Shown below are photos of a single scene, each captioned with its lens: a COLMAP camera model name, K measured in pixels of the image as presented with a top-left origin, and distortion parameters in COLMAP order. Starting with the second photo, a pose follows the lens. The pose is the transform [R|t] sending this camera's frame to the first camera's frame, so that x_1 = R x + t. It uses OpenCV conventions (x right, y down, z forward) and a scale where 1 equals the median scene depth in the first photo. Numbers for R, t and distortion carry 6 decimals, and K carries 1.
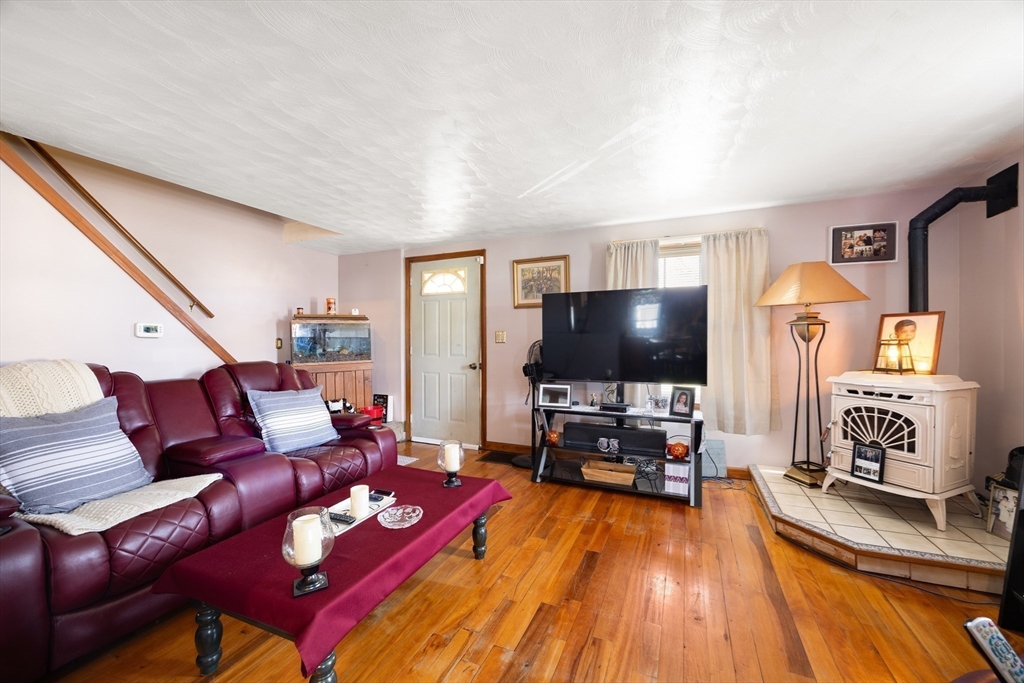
lens RADIAL K [[390.4, 0, 521.4], [0, 390.4, 346.9], [0, 0, 1]] dist [-0.002419, -0.000302]
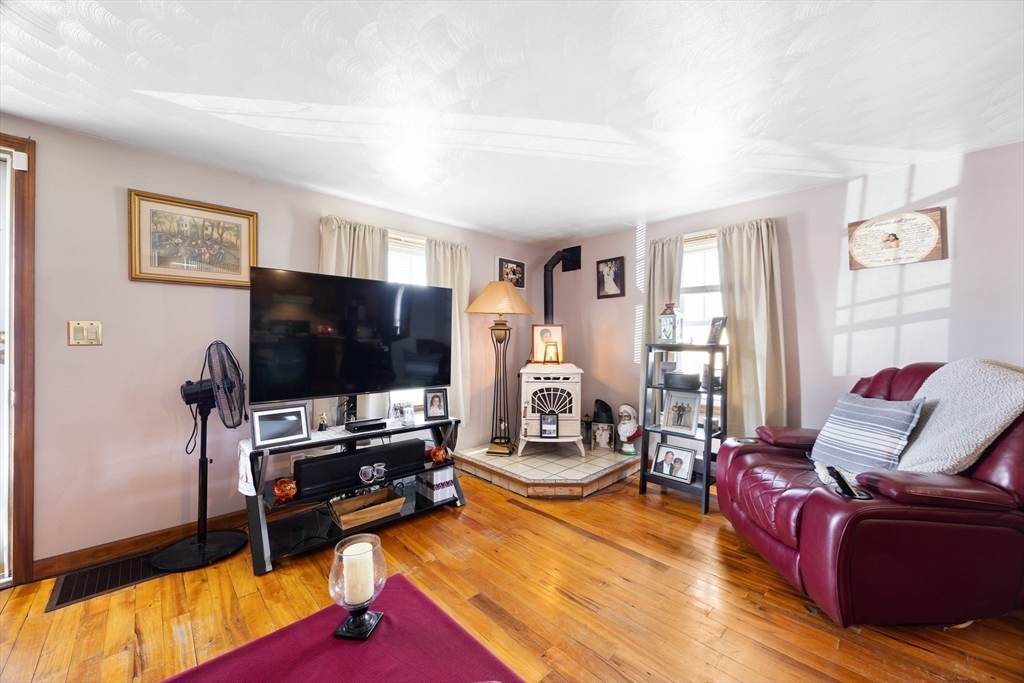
lens RADIAL K [[390.4, 0, 510.2], [0, 390.4, 337.6], [0, 0, 1]] dist [-0.002419, -0.000302]
pose [[0.395008, 0.010255, 0.918621, -0.418611], [0.008246, 0.999858, -0.014708, -0.011057], [-0.918641, 0.013385, 0.394867, 0.446828]]
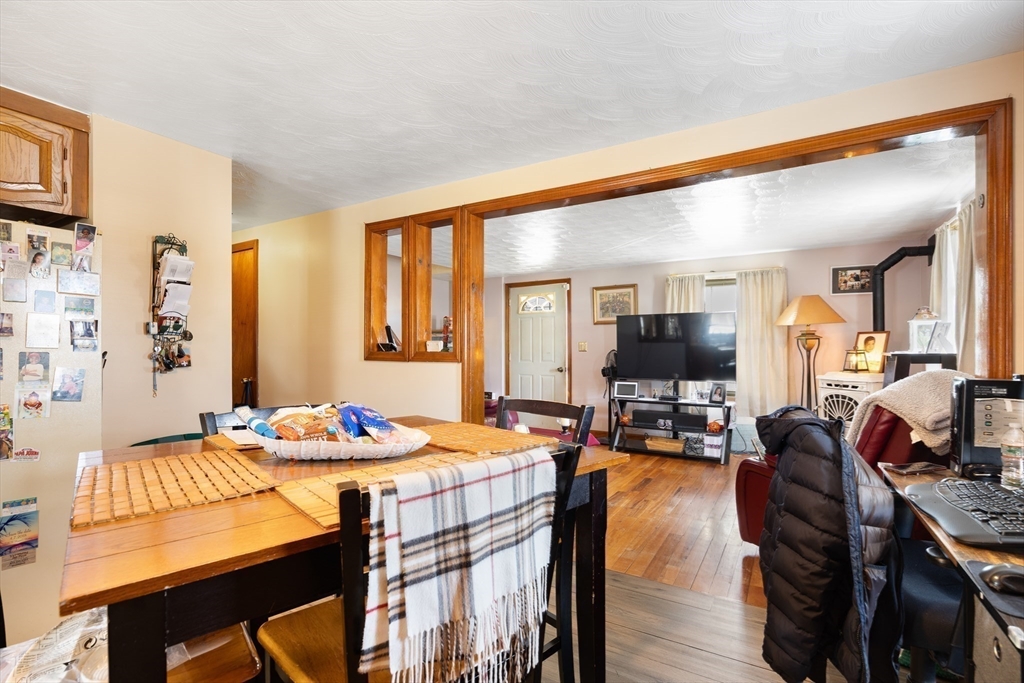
lens RADIAL K [[471.7, 0, 514.7], [0, 471.7, 349.1], [0, 0, 1]] dist [-0.016130, 0.000184]
pose [[0.988575, -0.001195, -0.150724, -0.060115], [-0.000216, 0.999956, -0.009343, -0.003824], [0.150728, 0.009269, 0.988532, -0.808522]]
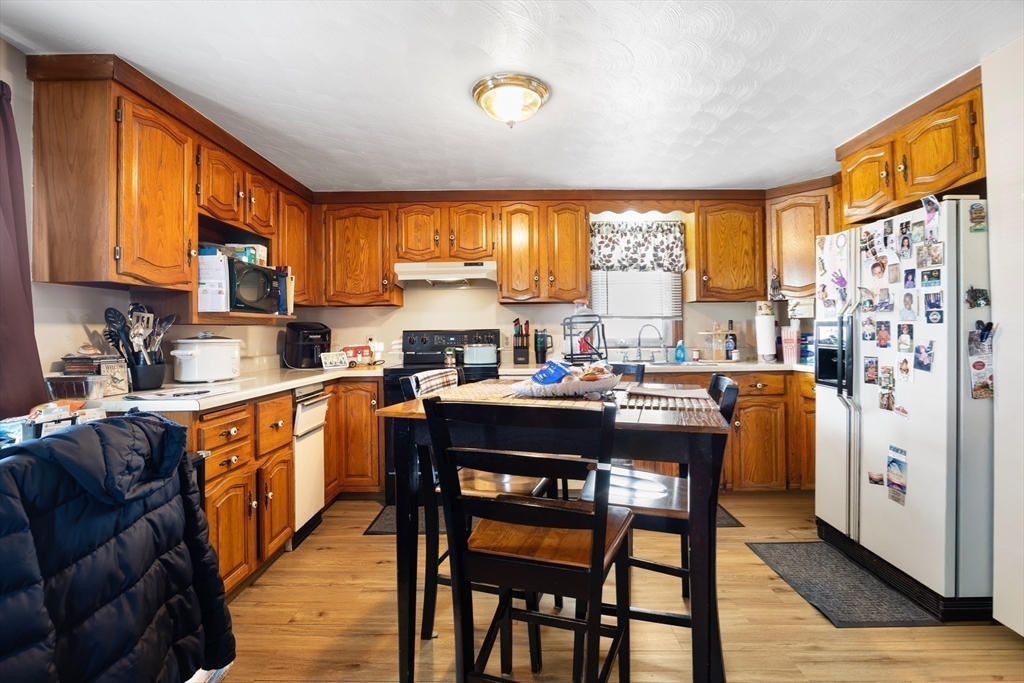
lens RADIAL K [[471.7, 0, 515.3], [0, 471.7, 331.0], [0, 0, 1]] dist [-0.016130, 0.000184]
pose [[-0.921817, 0.010771, -0.387475, 0.040632], [0.010338, 0.999941, 0.003200, -0.003461], [0.387487, -0.001056, -0.921875, 0.132500]]
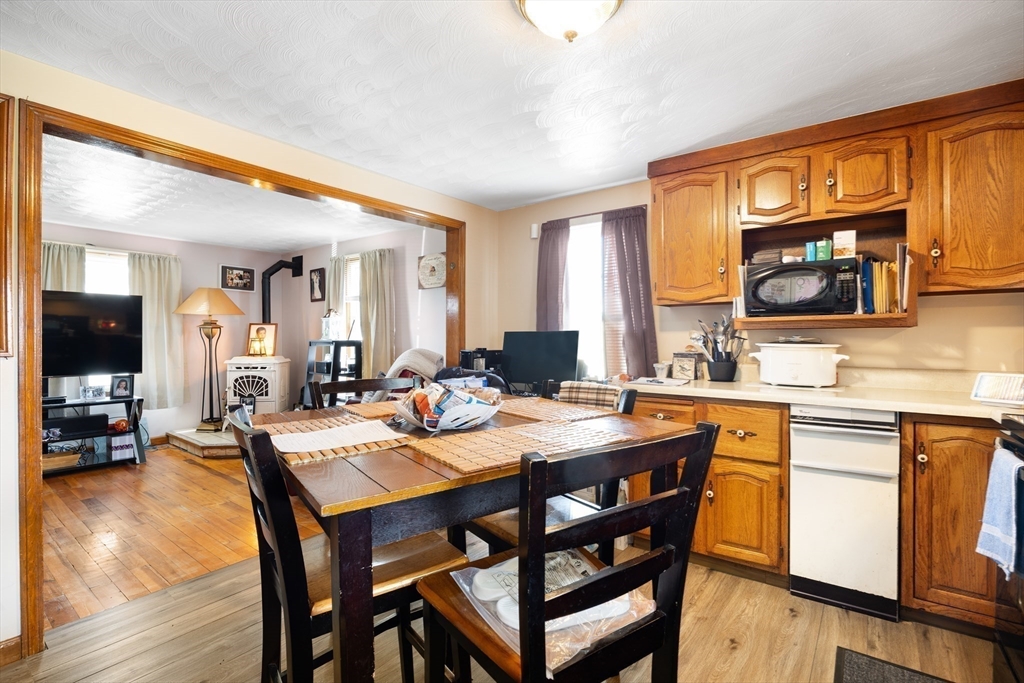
lens RADIAL K [[471.7, 0, 513.7], [0, 471.7, 342.9], [0, 0, 1]] dist [-0.016130, 0.000184]
pose [[0.247095, -0.010098, 0.968939, -0.732779], [0.007950, 0.999933, 0.008393, -0.003852], [-0.968959, 0.005629, 0.247159, -0.592136]]
